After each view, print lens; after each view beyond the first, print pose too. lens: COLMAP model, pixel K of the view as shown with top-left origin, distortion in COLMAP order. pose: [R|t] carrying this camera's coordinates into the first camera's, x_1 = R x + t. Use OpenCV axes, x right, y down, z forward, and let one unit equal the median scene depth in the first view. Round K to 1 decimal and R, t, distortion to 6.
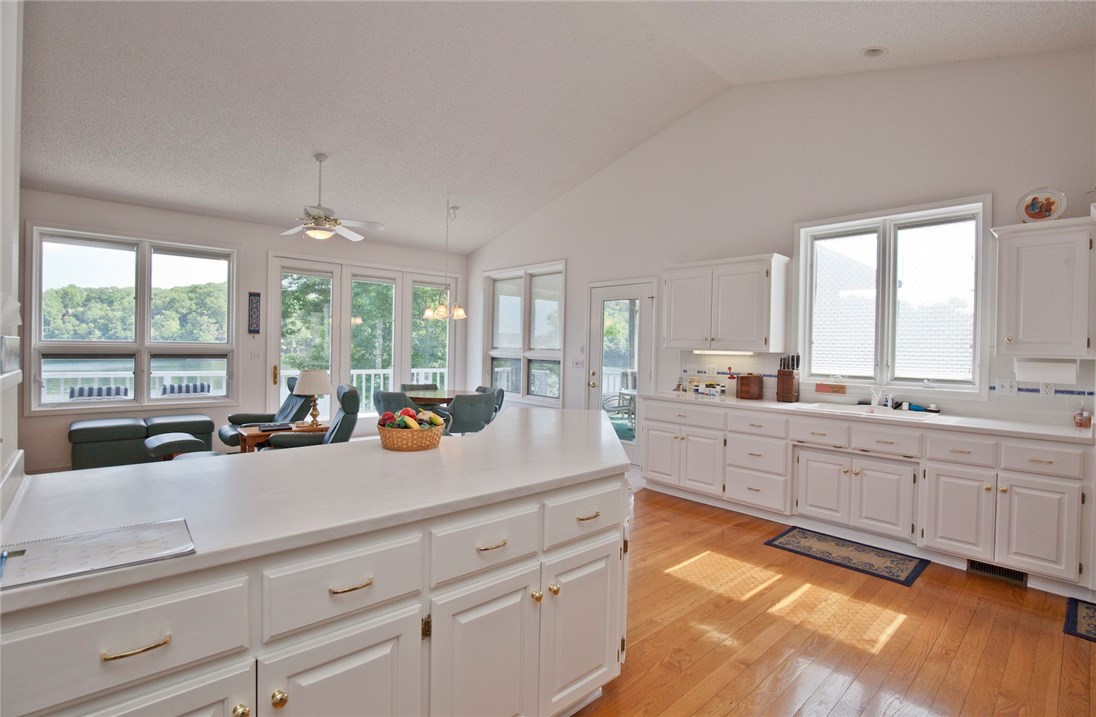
lens RADIAL K [[515.3, 0, 553.4], [0, 515.3, 349.1], [0, 0, 1]] dist [-0.020538, -0.000984]
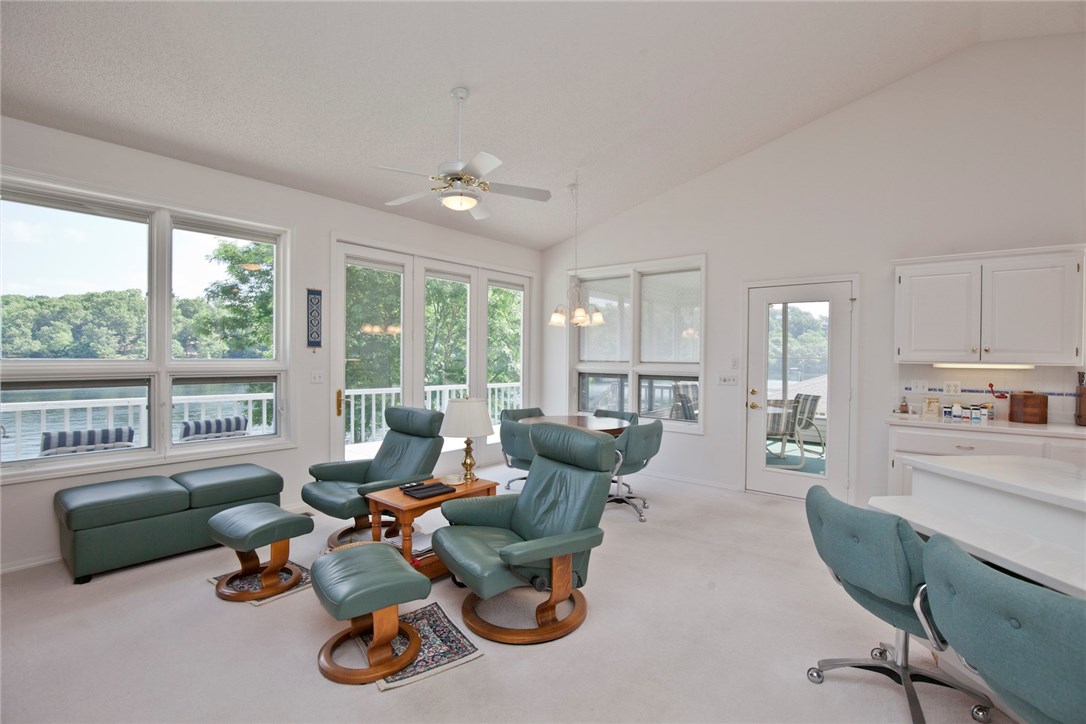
lens RADIAL K [[503.7, 0, 550.3], [0, 503.7, 358.8], [0, 0, 1]] dist [-0.024323, 0.001946]
pose [[0.989228, -0.010777, 0.145984, -0.360943], [0.010826, 0.999941, 0.000463, -0.009783], [-0.145981, 0.001122, 0.989287, 0.256094]]
